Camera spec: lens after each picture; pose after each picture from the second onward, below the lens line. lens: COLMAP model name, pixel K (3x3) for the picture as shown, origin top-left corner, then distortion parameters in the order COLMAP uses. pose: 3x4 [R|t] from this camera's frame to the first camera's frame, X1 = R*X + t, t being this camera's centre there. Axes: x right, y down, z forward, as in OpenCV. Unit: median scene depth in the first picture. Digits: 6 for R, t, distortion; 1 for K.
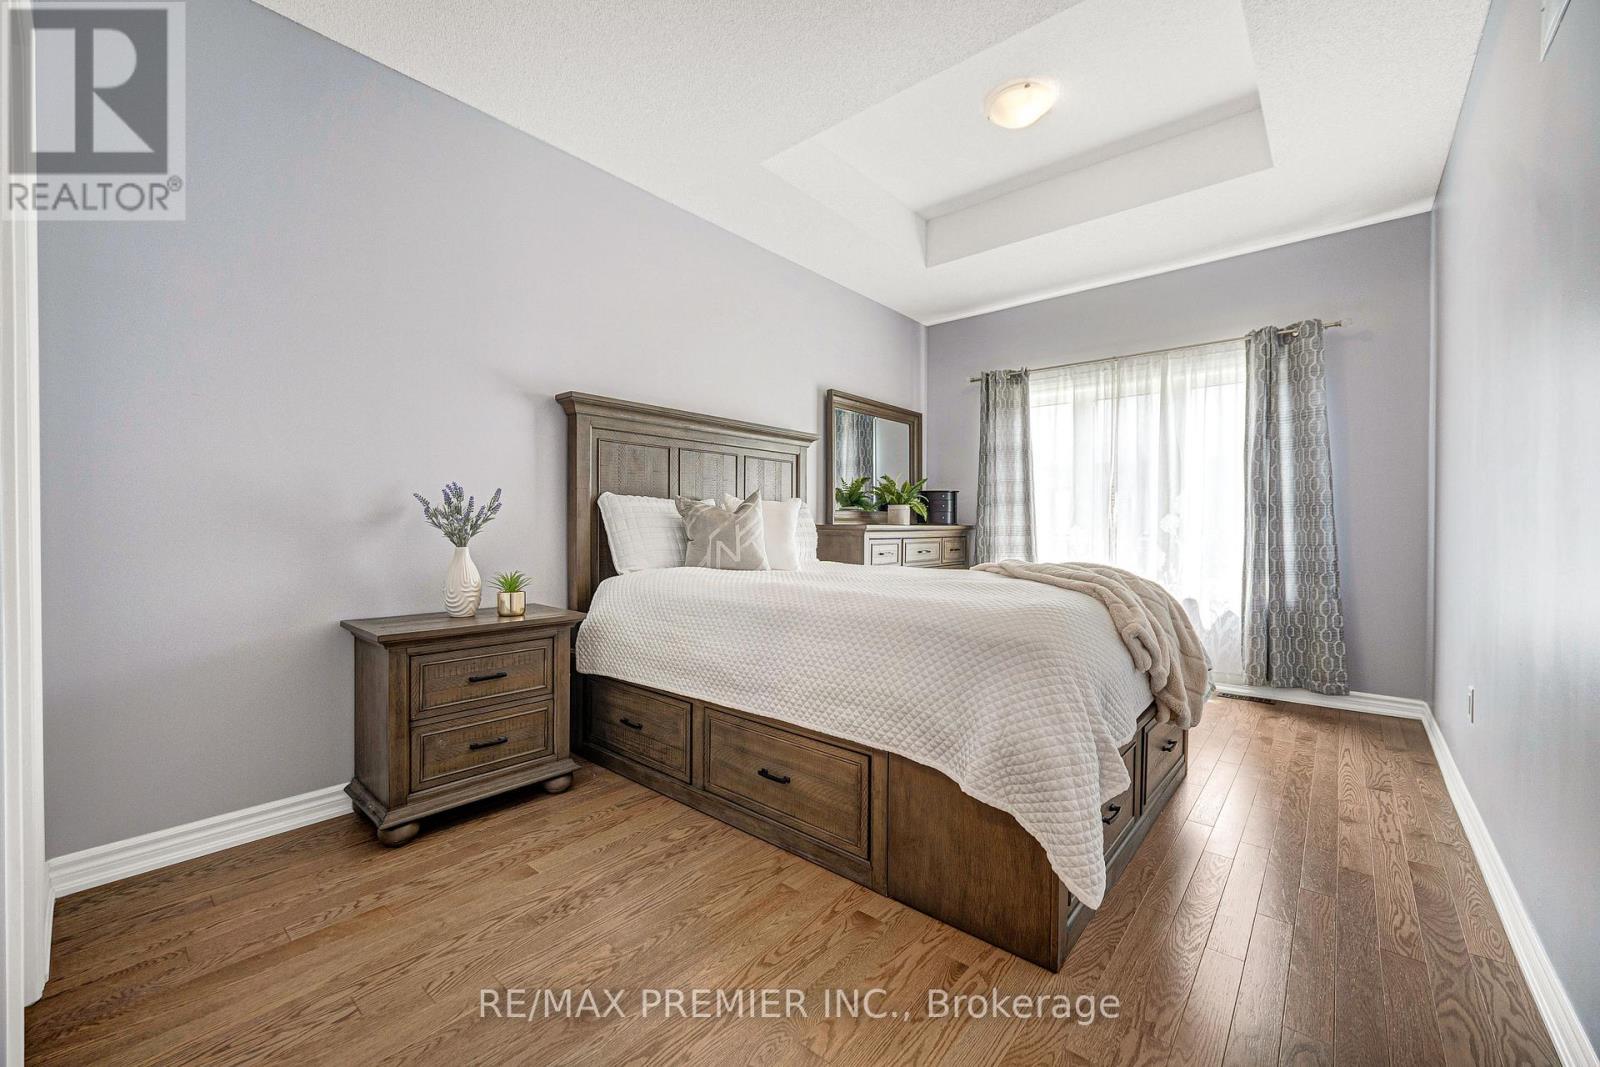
lens RADIAL K [[633.1, 0, 751.6], [0, 633.1, 533.9], [0, 0, 1]] dist [-0.000161, 0.000001]
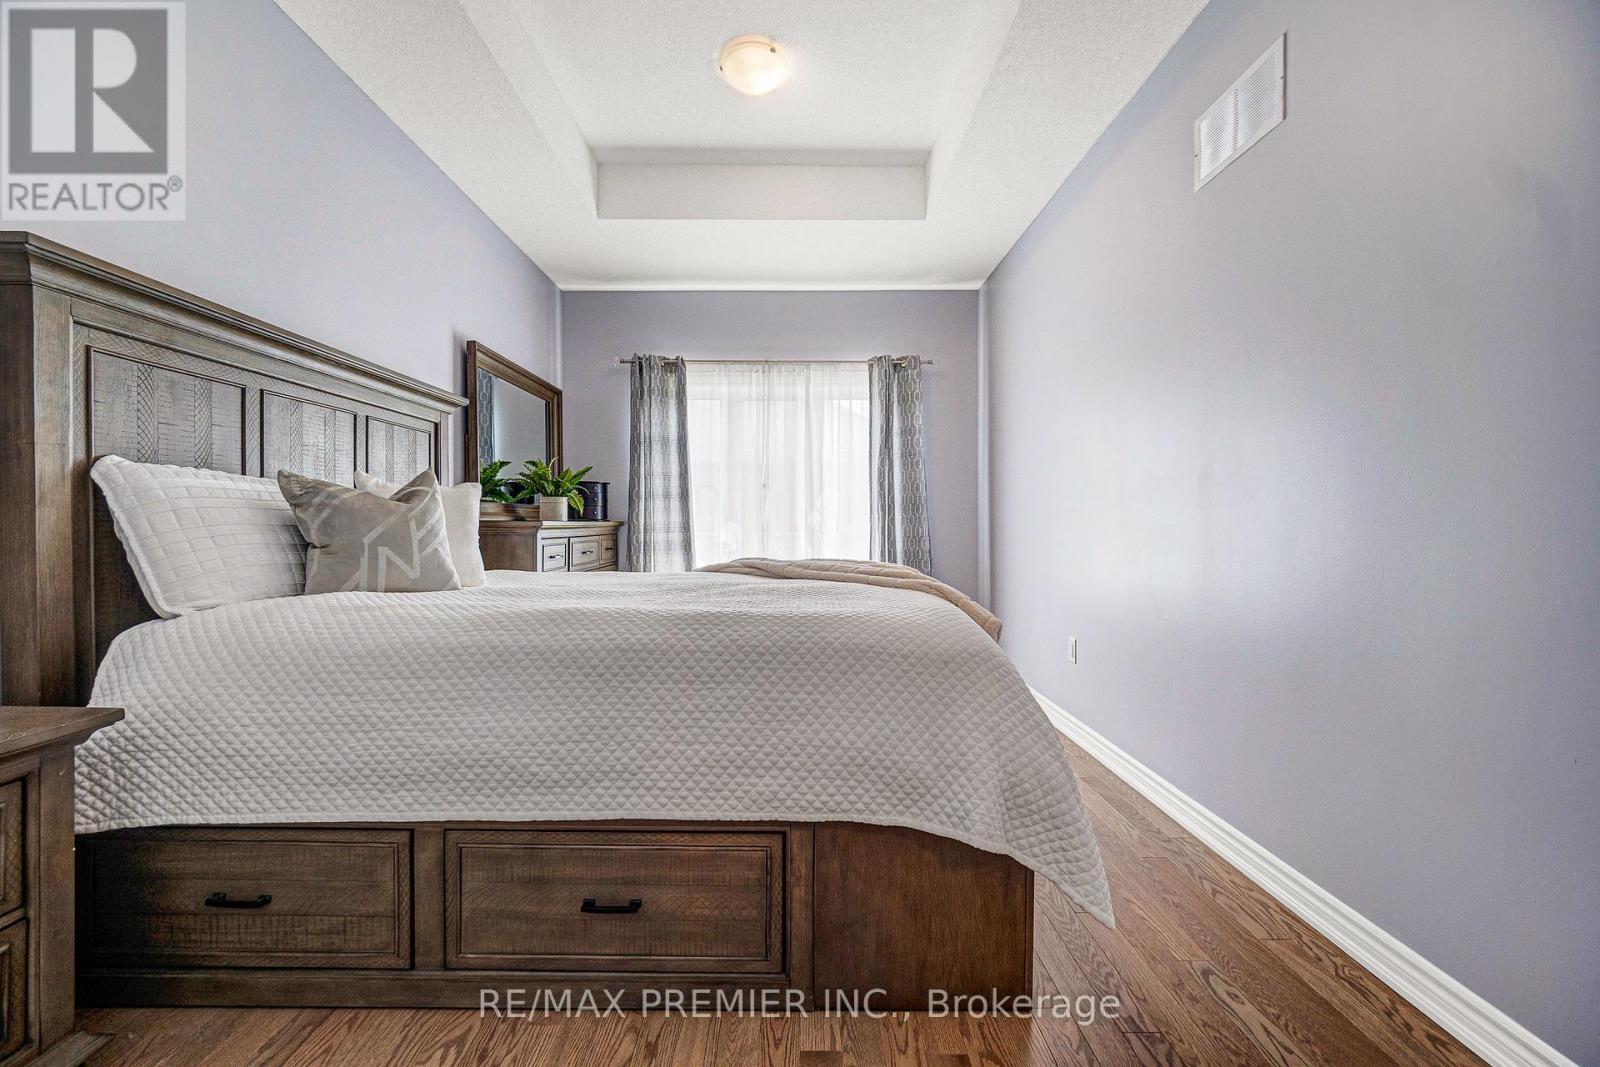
lens RADIAL K [[653.9, 0, 803.7], [0, 653.9, 532.8], [0, 0, 1]] dist [-0.002547, -0.000108]
pose [[0.732009, -0.013113, 0.681169, -0.176809], [0.010748, 0.999913, 0.007699, -0.002812], [-0.681210, 0.001685, 0.732086, 0.240430]]
